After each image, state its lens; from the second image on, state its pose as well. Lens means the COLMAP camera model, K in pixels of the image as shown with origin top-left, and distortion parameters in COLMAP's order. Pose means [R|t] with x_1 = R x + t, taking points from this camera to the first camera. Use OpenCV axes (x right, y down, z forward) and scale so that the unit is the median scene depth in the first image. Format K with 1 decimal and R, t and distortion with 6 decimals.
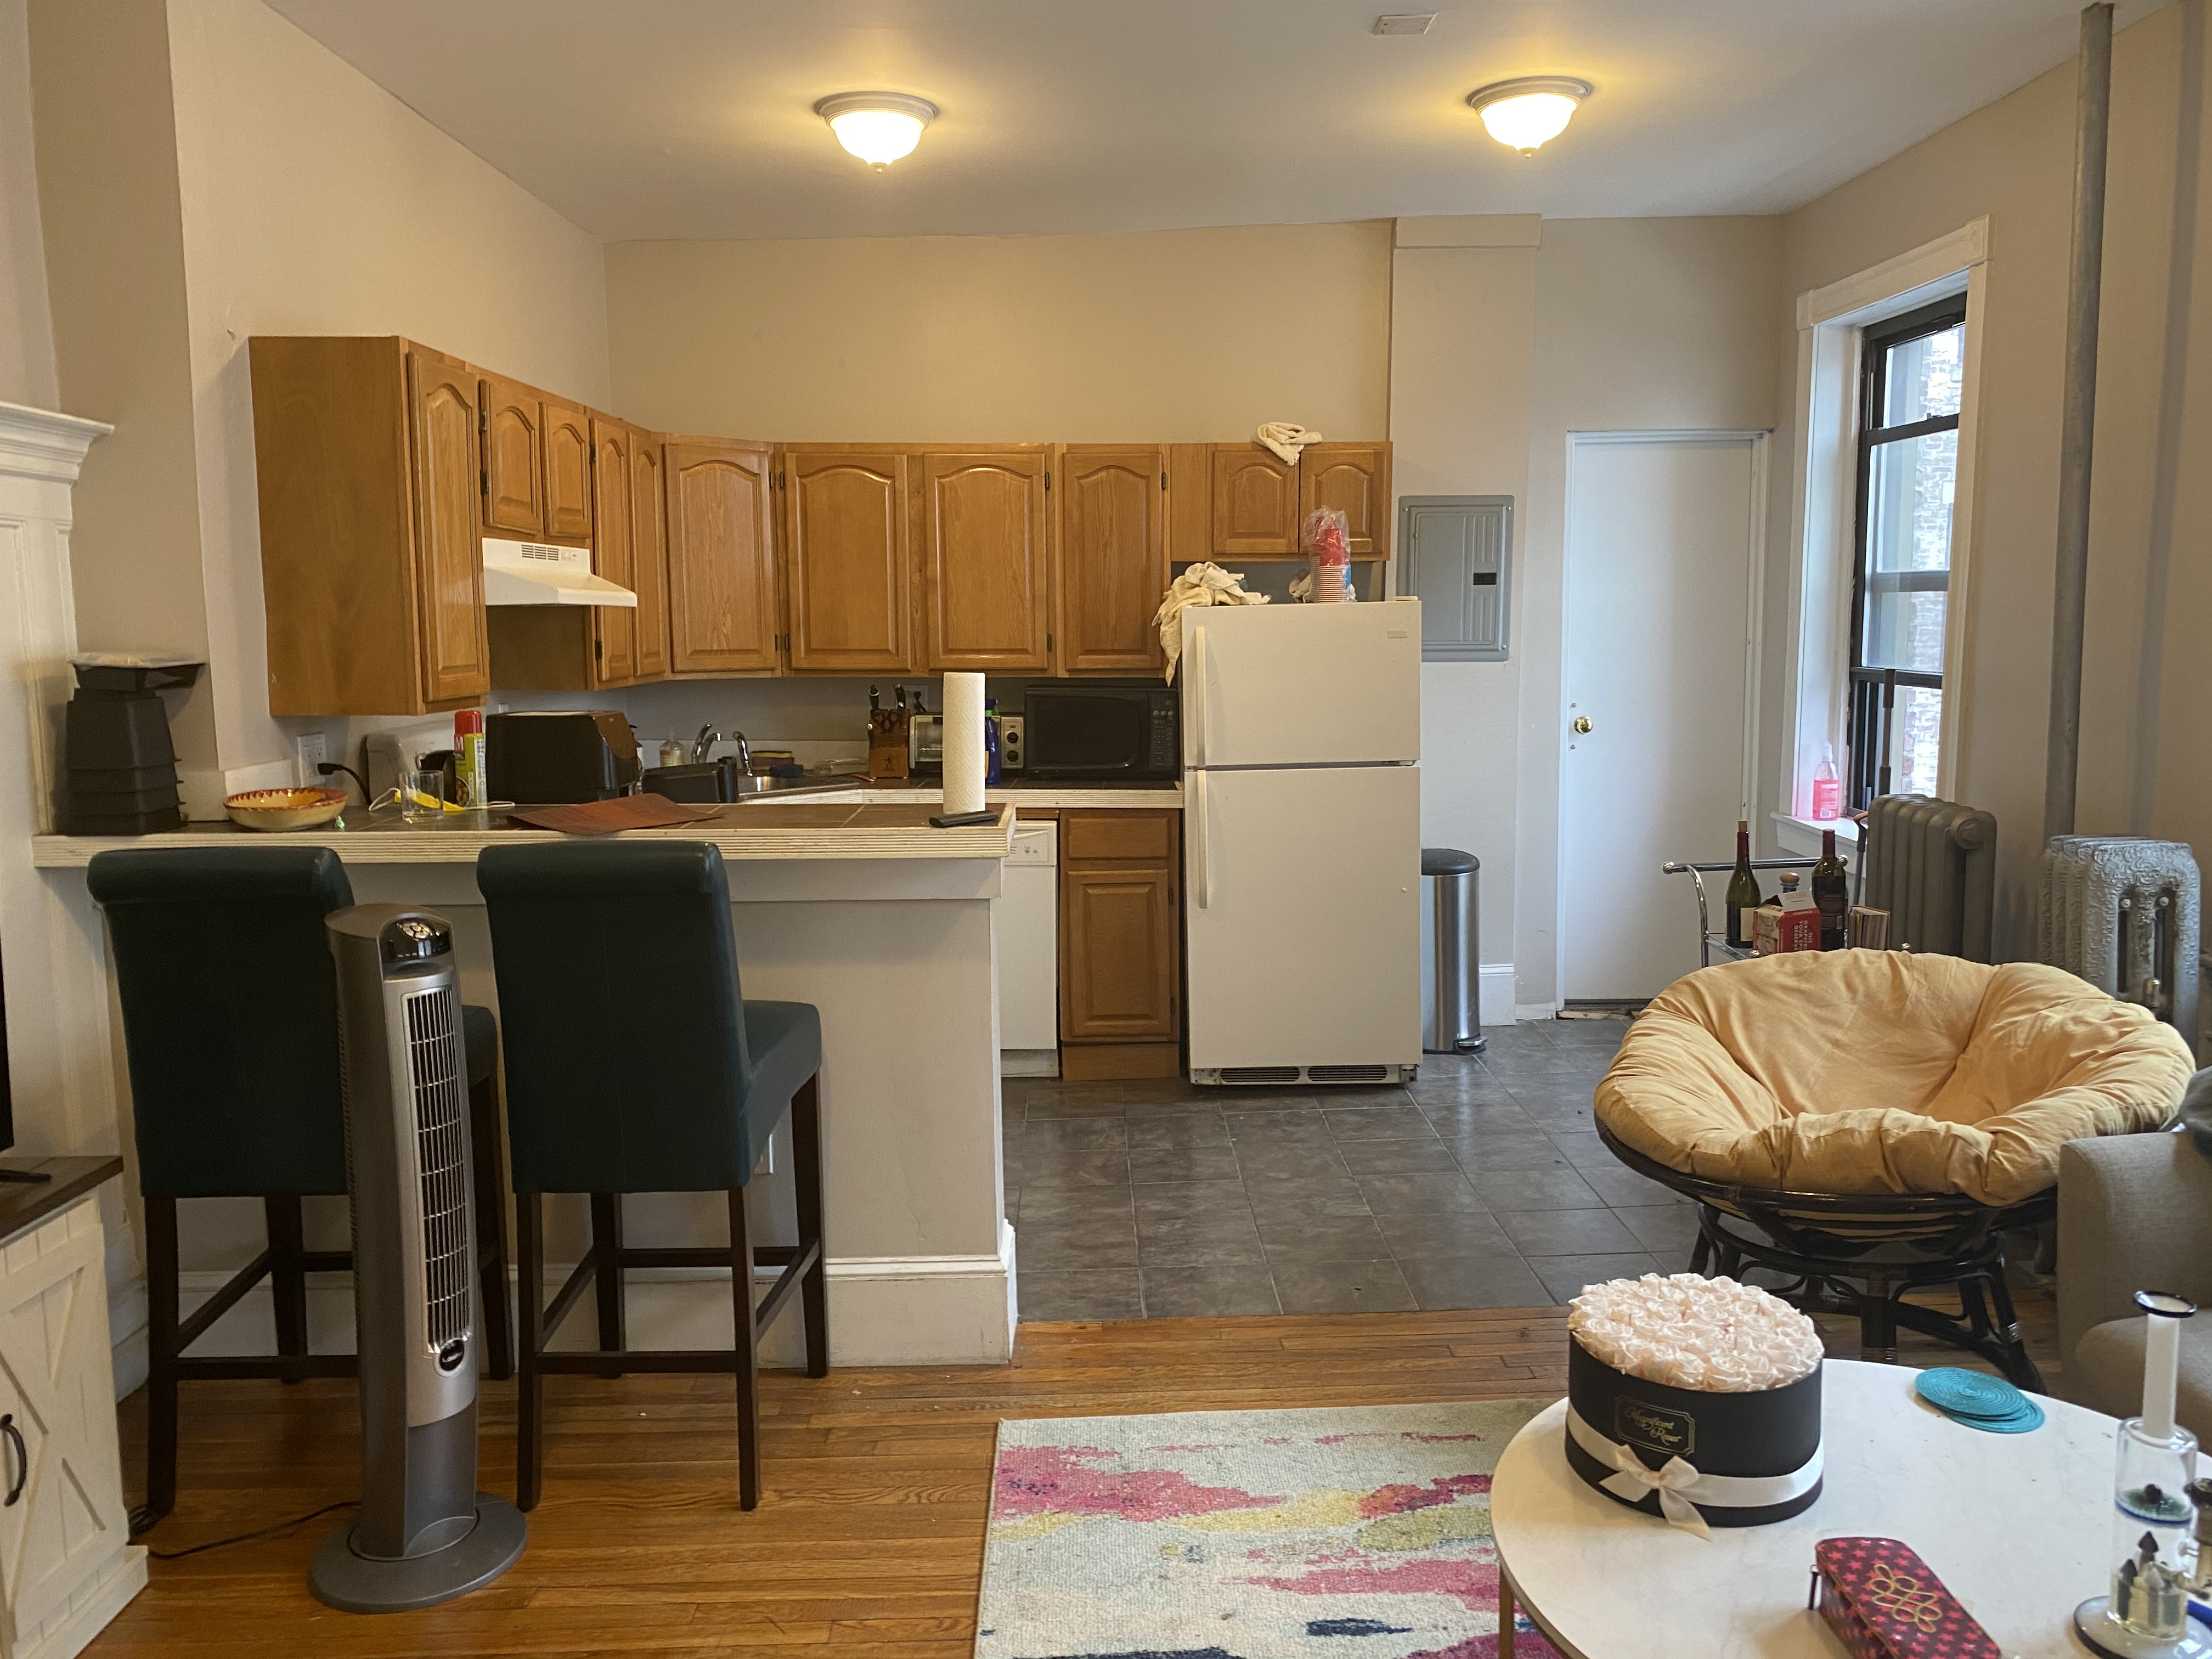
lens RADIAL K [[1679.9, 0, 1113.3], [0, 1679.9, 808.6], [0, 0, 1]] dist [0.094242, -0.109809]
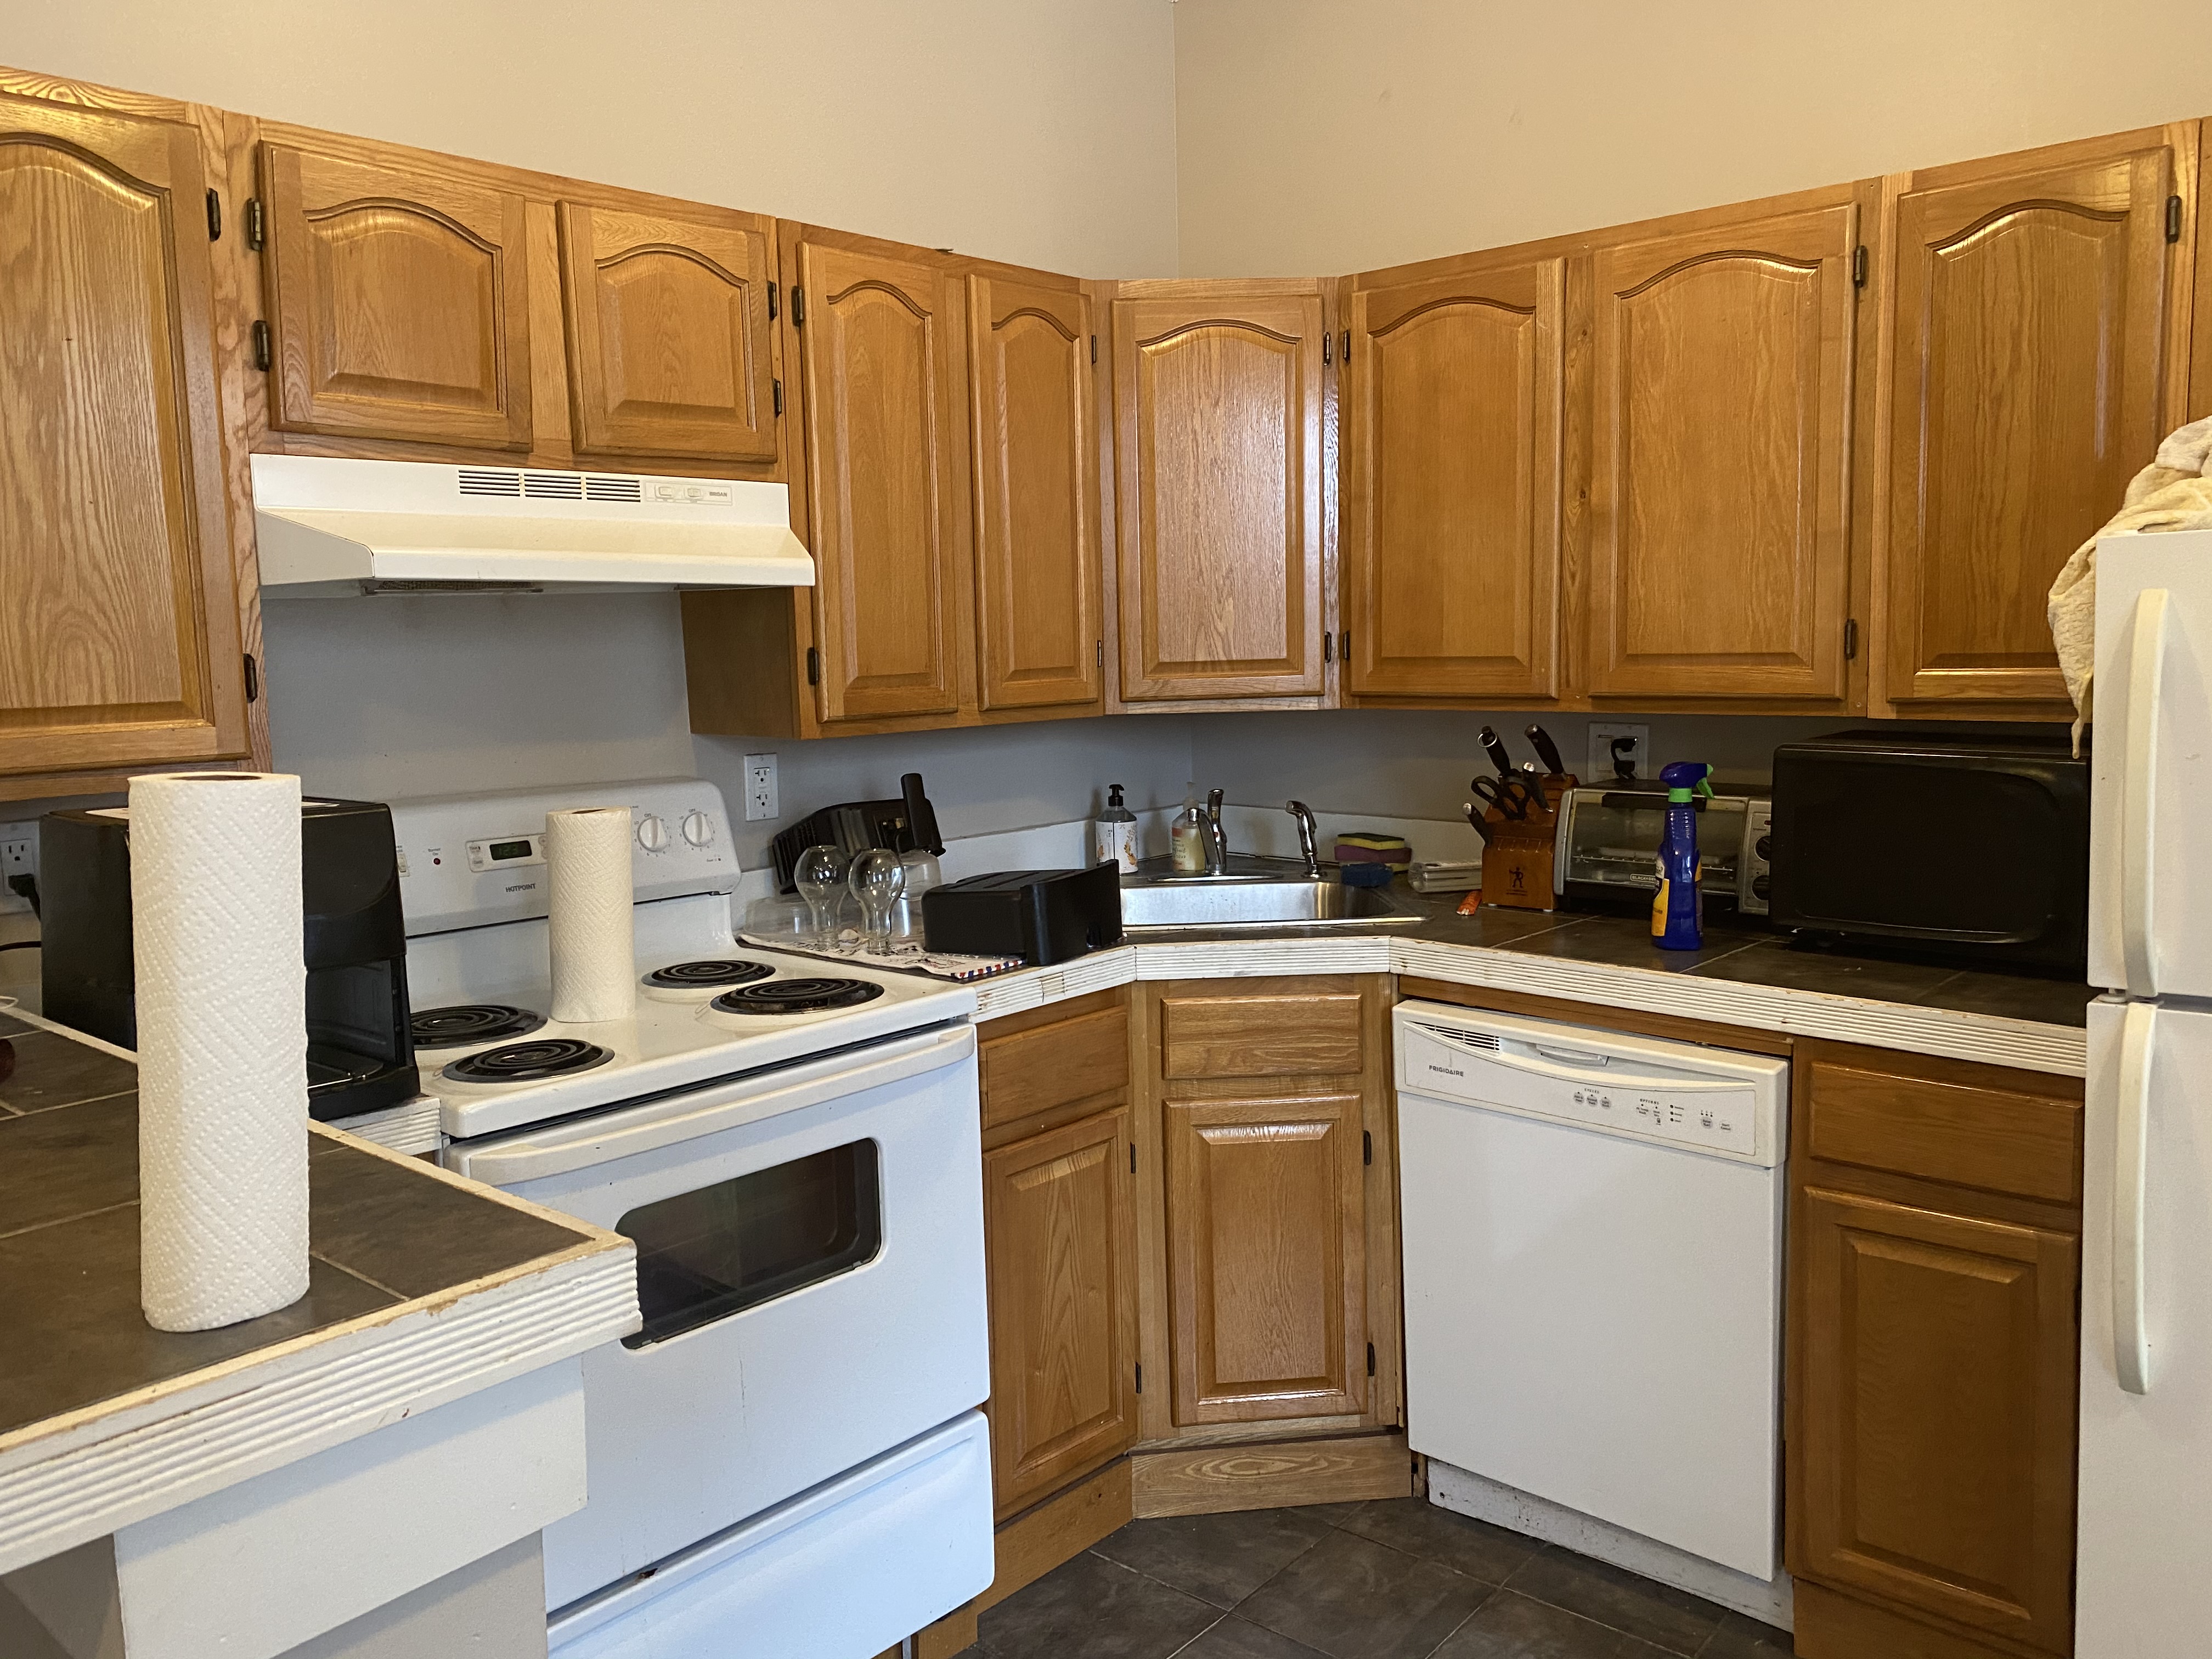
lens RADIAL K [[1679.9, 0, 1113.3], [0, 1679.9, 808.6], [0, 0, 1]] dist [0.094242, -0.109809]
pose [[0.747809, 0.058568, -0.661325, 0.153971], [-0.055860, 0.998120, 0.025230, -0.073728], [0.661560, 0.018075, 0.749675, 0.724346]]
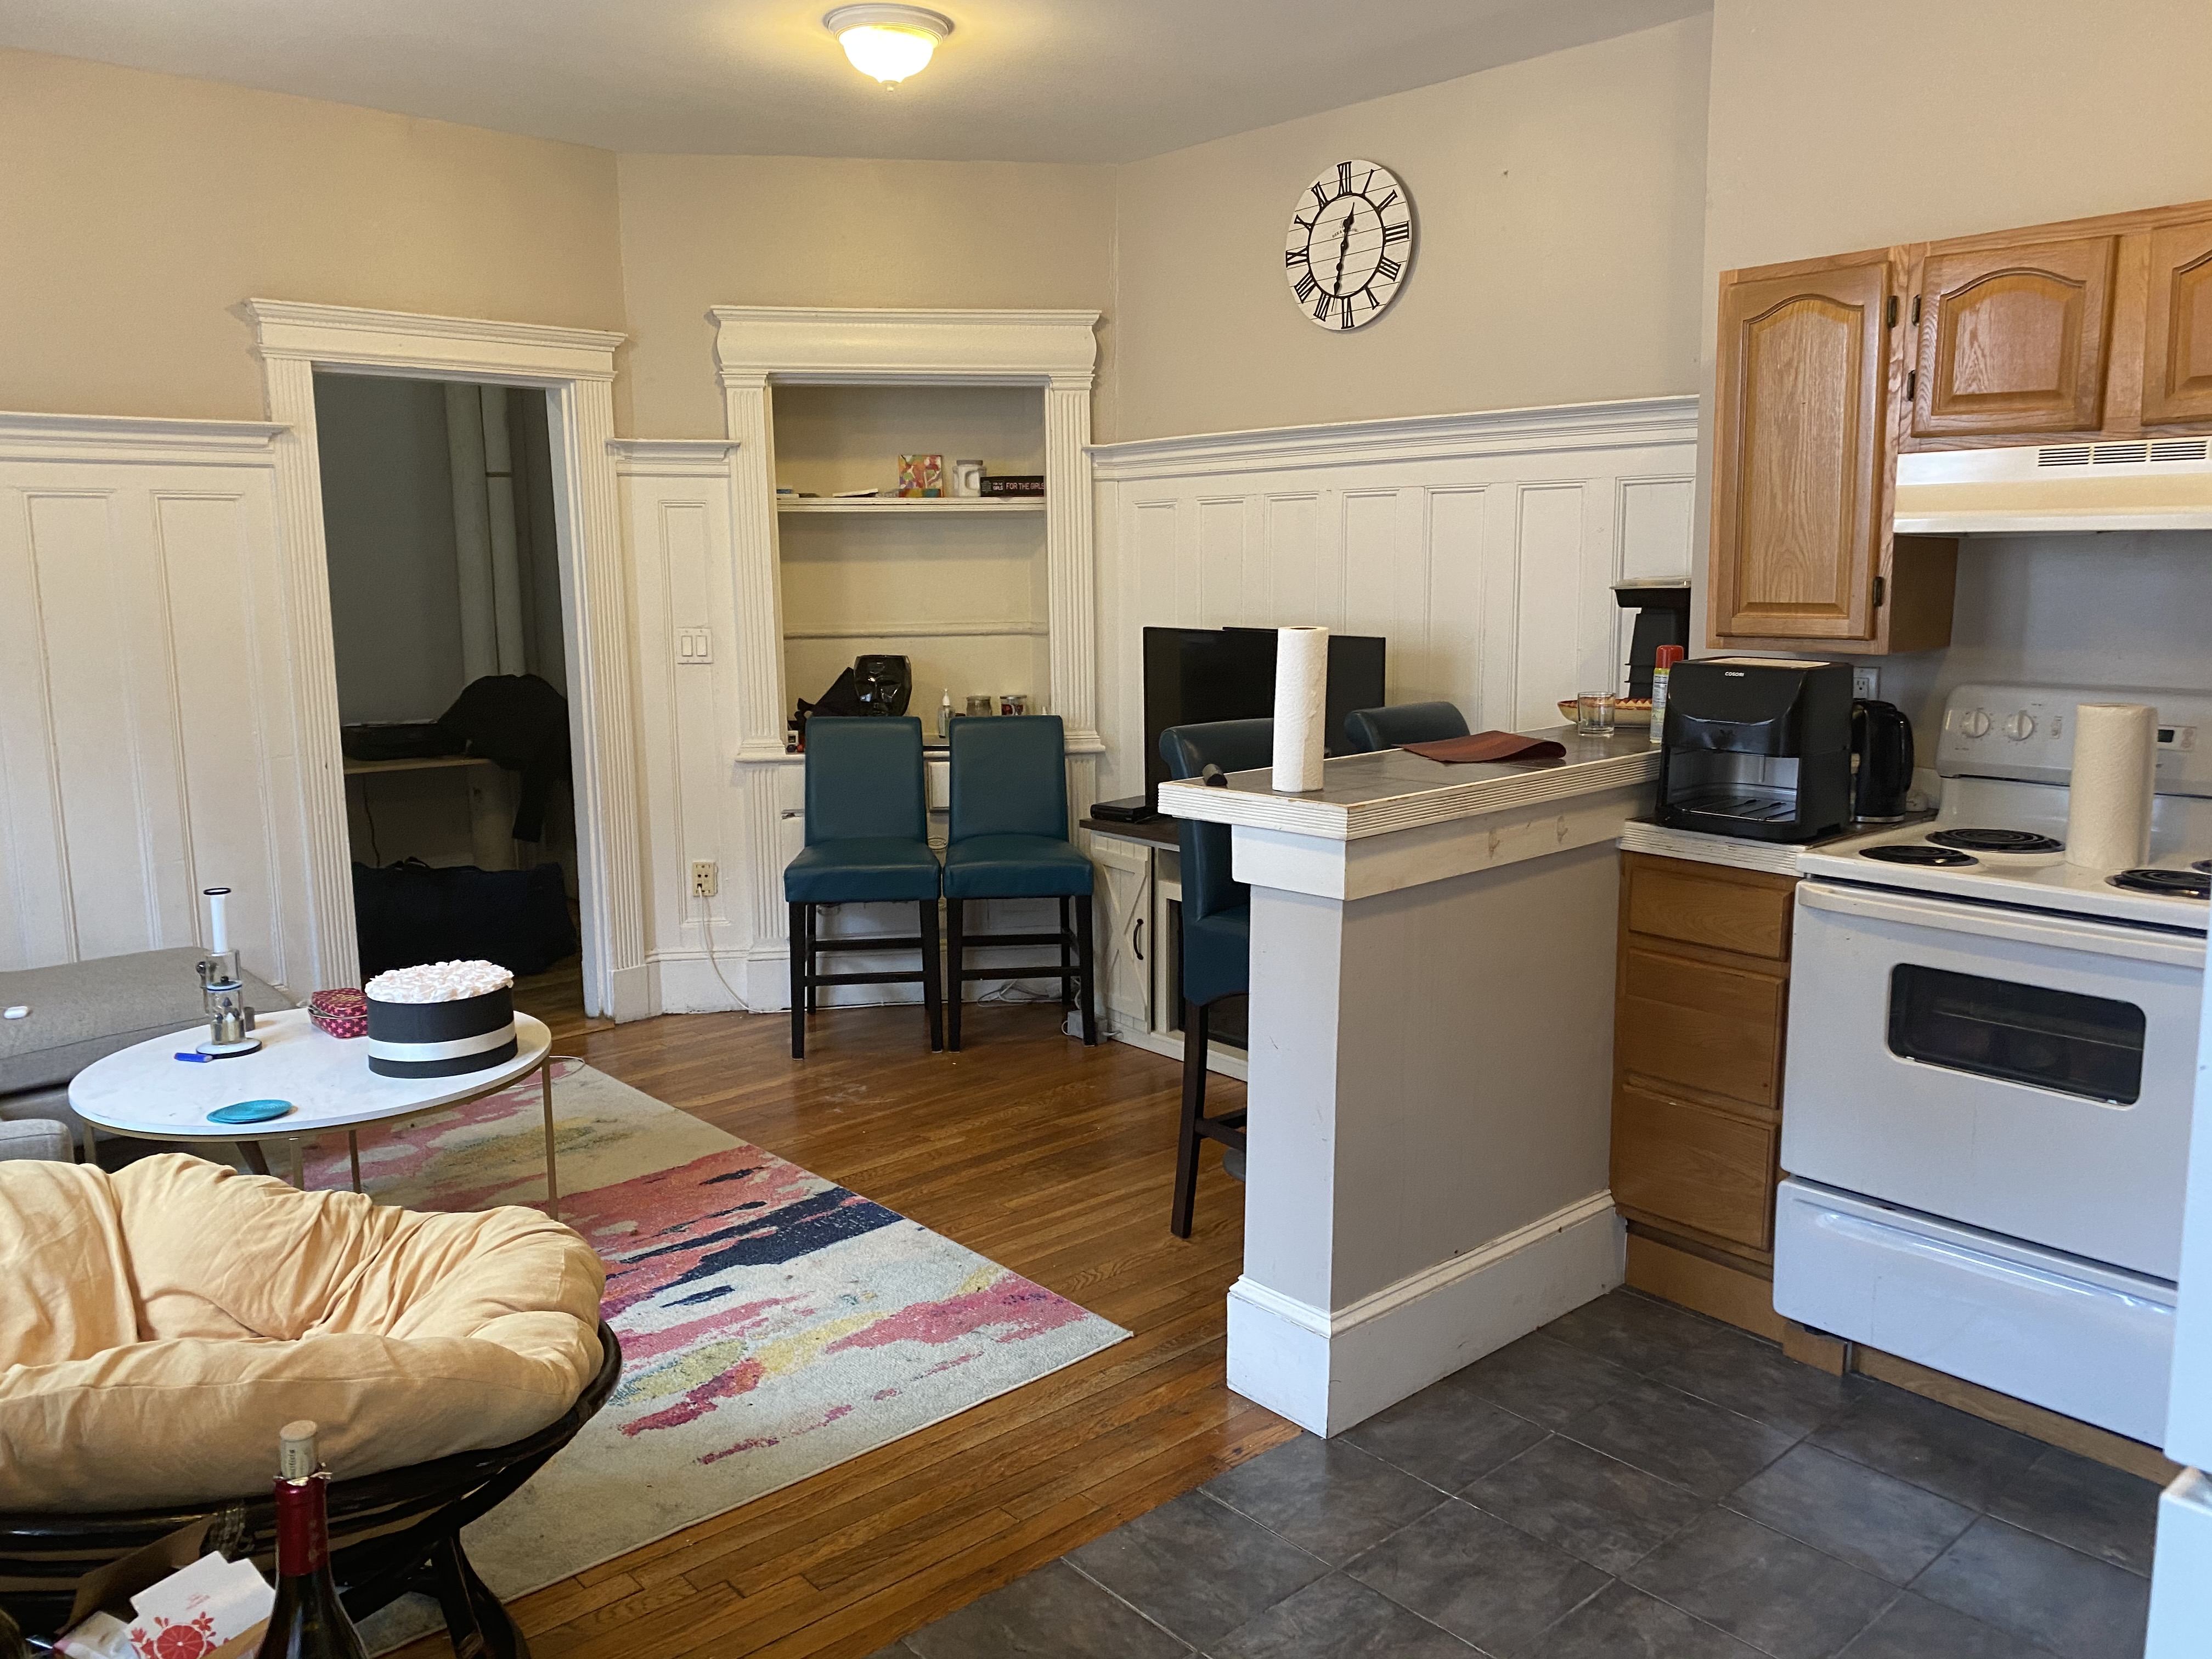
lens RADIAL K [[1679.9, 0, 1113.3], [0, 1679.9, 808.6], [0, 0, 1]] dist [0.094242, -0.109809]
pose [[-0.750078, 0.115941, -0.651107, 0.445664], [-0.059225, 0.968782, 0.240736, -0.155580], [0.658692, 0.219133, -0.719796, 1.274397]]
